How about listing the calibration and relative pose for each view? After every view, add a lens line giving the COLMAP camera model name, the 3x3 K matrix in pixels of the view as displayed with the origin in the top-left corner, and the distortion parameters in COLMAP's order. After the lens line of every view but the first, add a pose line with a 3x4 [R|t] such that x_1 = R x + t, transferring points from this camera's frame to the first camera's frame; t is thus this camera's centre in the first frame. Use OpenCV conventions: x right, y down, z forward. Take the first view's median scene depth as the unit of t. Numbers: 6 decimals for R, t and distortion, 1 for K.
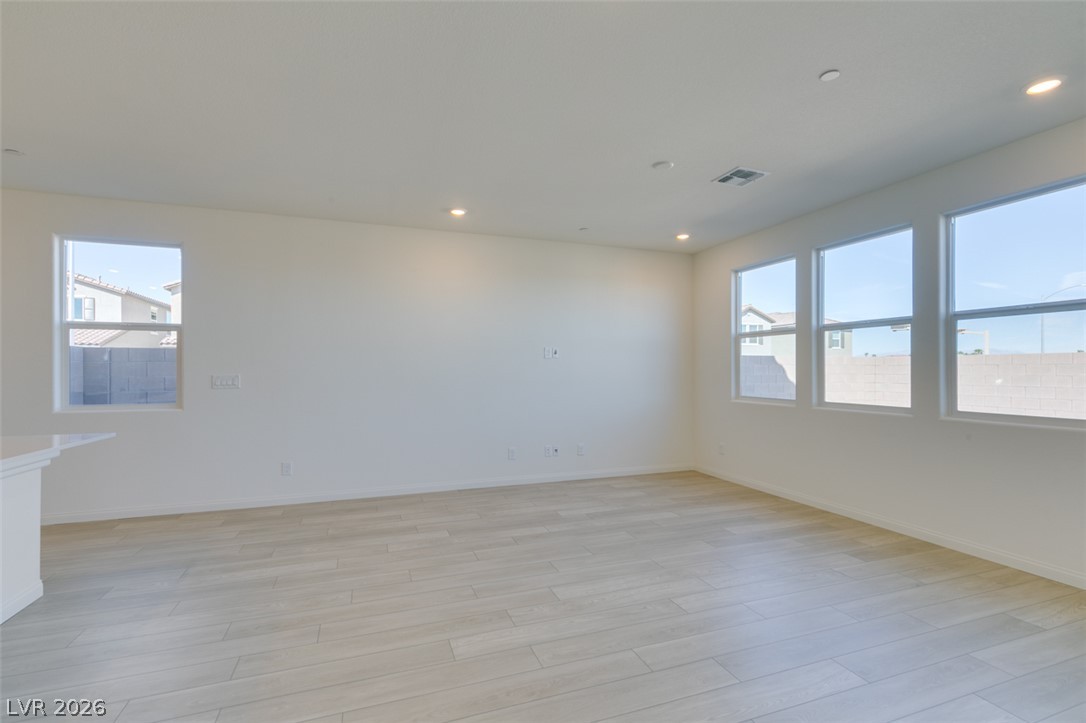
lens RADIAL K [[486.3, 0, 541.8], [0, 486.3, 369.6], [0, 0, 1]] dist [0.004860, -0.001006]
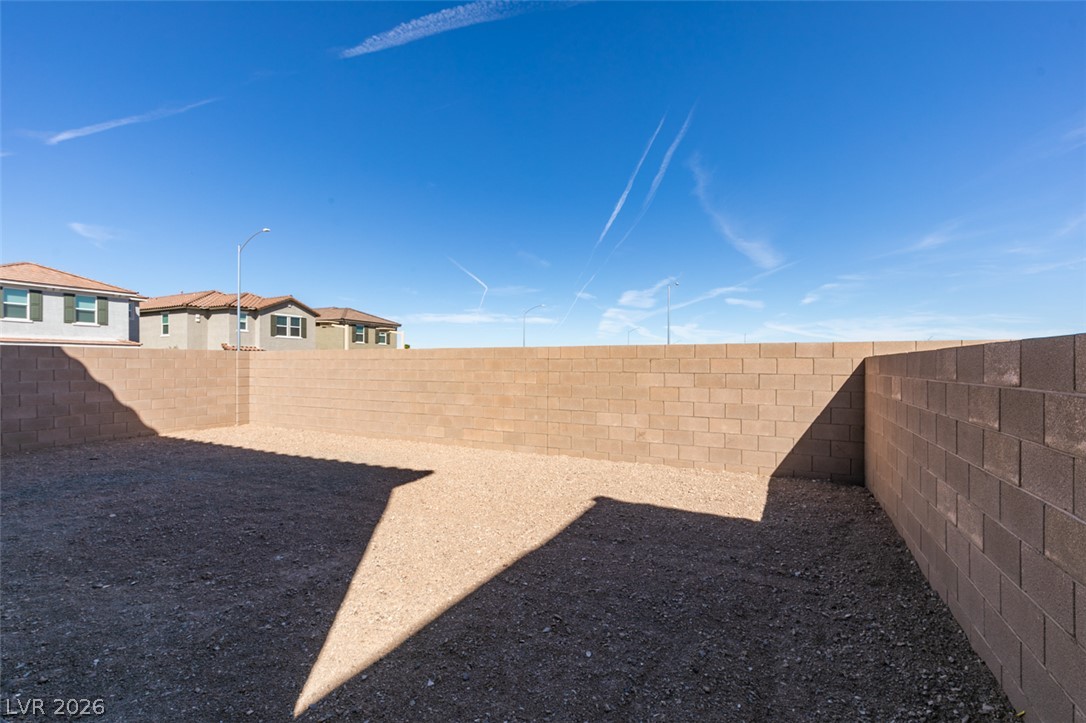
lens RADIAL K [[482.4, 0, 540.7], [0, 482.4, 362.0], [0, 0, 1]] dist [0.002921, -0.000938]
pose [[0.727436, 0.005491, 0.686154, 1.336810], [-0.003912, 0.999985, -0.003856, -0.005172], [-0.686165, 0.000121, 0.727446, -0.338618]]
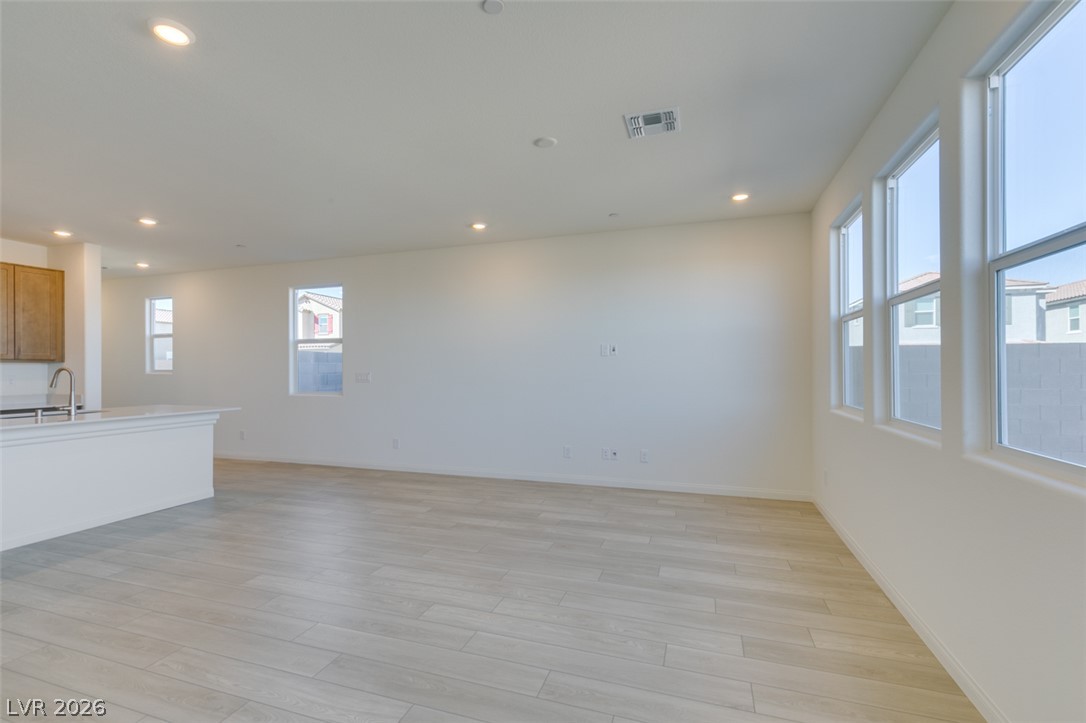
lens RADIAL K [[486.3, 0, 539.8], [0, 486.3, 366.0], [0, 0, 1]] dist [0.004860, -0.001006]
pose [[0.779276, -0.006502, -0.626648, 0.734729], [0.005162, 0.999979, -0.003956, 0.000408], [0.626660, -0.000152, 0.779293, 0.263003]]
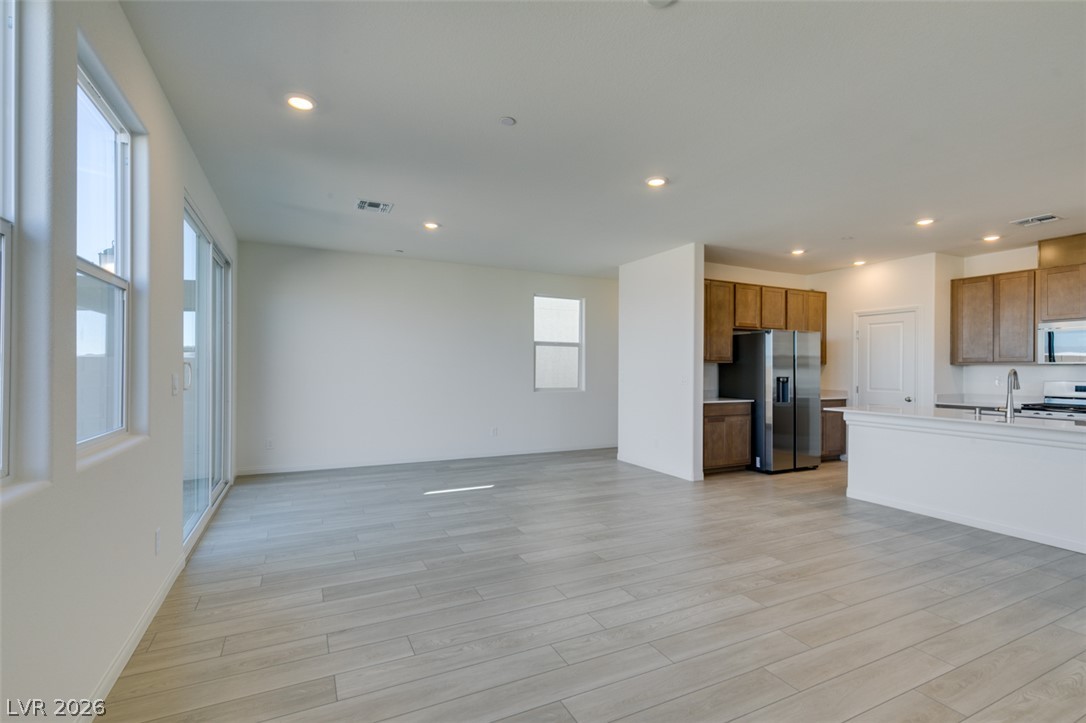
lens RADIAL K [[495.1, 0, 539.6], [0, 495.1, 367.9], [0, 0, 1]] dist [0.007955, -0.002214]
pose [[-0.994729, -0.007549, -0.102260, 0.401293], [-0.007219, 0.999967, -0.003589, 0.002249], [0.102284, -0.002832, -0.994751, 1.404627]]
